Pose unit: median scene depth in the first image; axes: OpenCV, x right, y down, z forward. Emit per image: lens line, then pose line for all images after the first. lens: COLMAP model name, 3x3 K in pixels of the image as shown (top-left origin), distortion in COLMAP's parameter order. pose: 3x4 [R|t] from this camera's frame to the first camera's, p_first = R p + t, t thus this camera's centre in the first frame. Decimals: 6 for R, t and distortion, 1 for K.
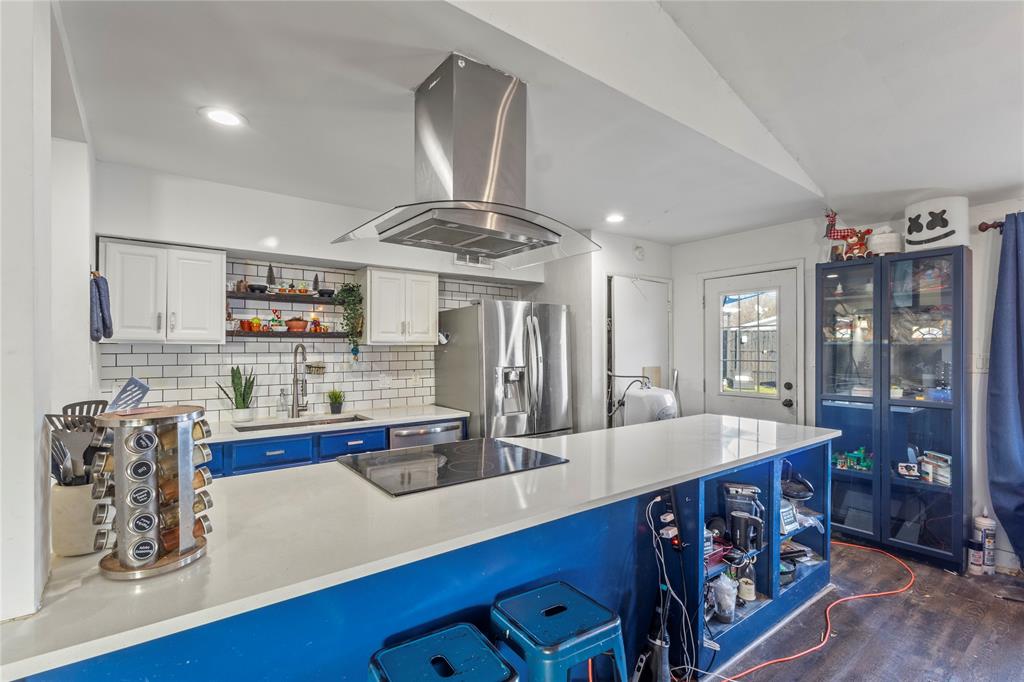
lens RADIAL K [[475.3, 0, 517.5], [0, 475.3, 342.0], [0, 0, 1]] dist [0.005372, 0.002131]
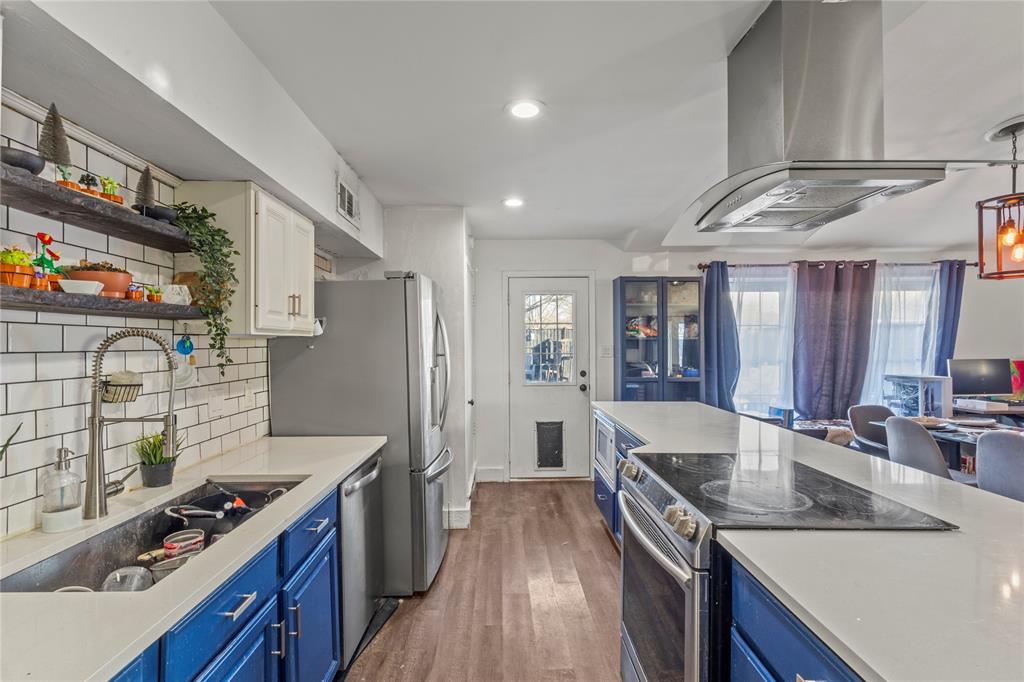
lens RADIAL K [[475.3, 0, 515.7], [0, 475.3, 347.2], [0, 0, 1]] dist [0.005372, 0.002131]
pose [[0.586019, -0.006487, 0.810272, -0.547775], [-0.004471, 0.999927, 0.011239, 0.012843], [-0.810285, -0.010209, 0.585947, 0.454120]]
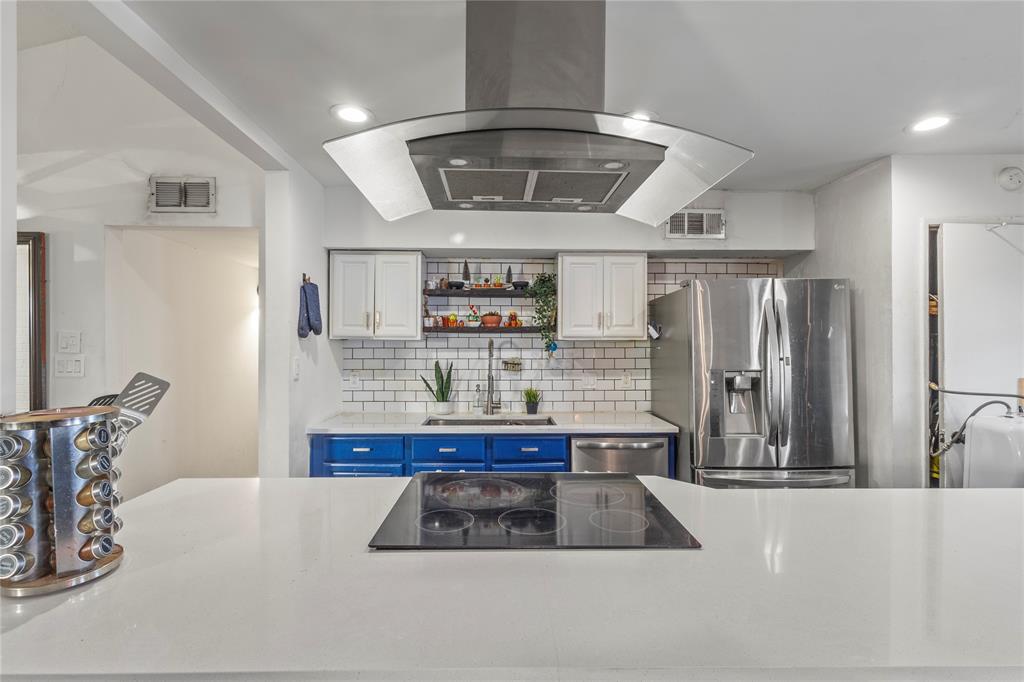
lens RADIAL K [[475.3, 0, 517.1], [0, 475.3, 338.3], [0, 0, 1]] dist [0.005372, 0.002131]
pose [[0.806270, -0.004397, -0.591531, 0.146568], [0.006062, 0.999981, 0.000831, 0.001436], [0.591516, -0.004256, 0.806282, 0.227570]]
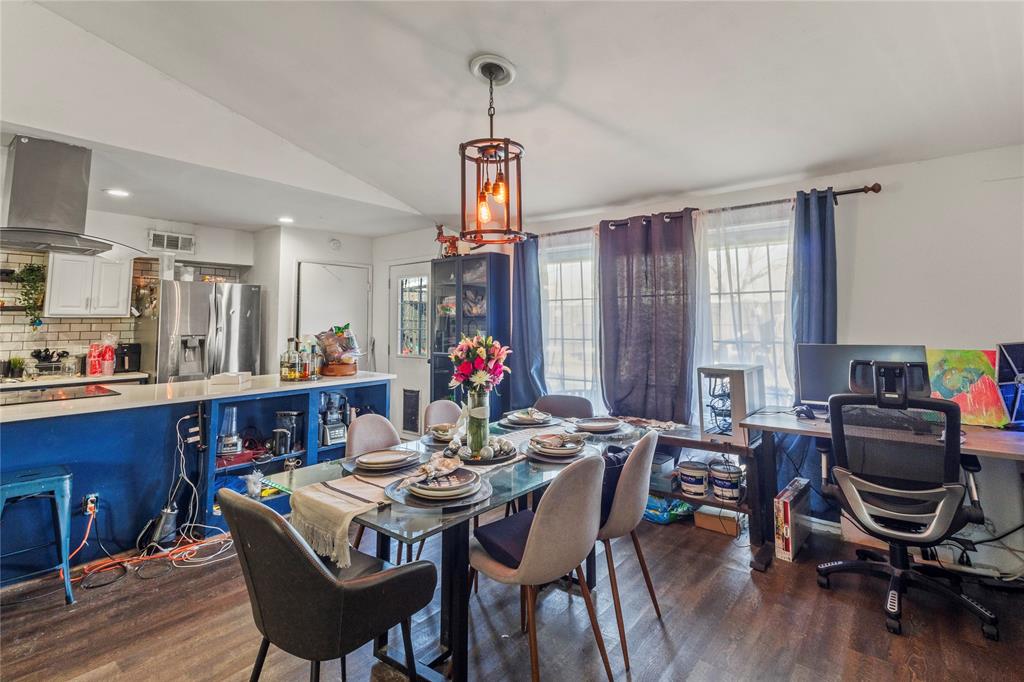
lens RADIAL K [[475.3, 0, 492.9], [0, 475.3, 282.0], [0, 0, 1]] dist [0.005372, 0.002131]
pose [[0.972166, 0.017726, 0.233623, 0.461966], [-0.000864, 0.997398, -0.072082, 0.003468], [-0.234293, 0.069874, 0.969652, -0.386797]]
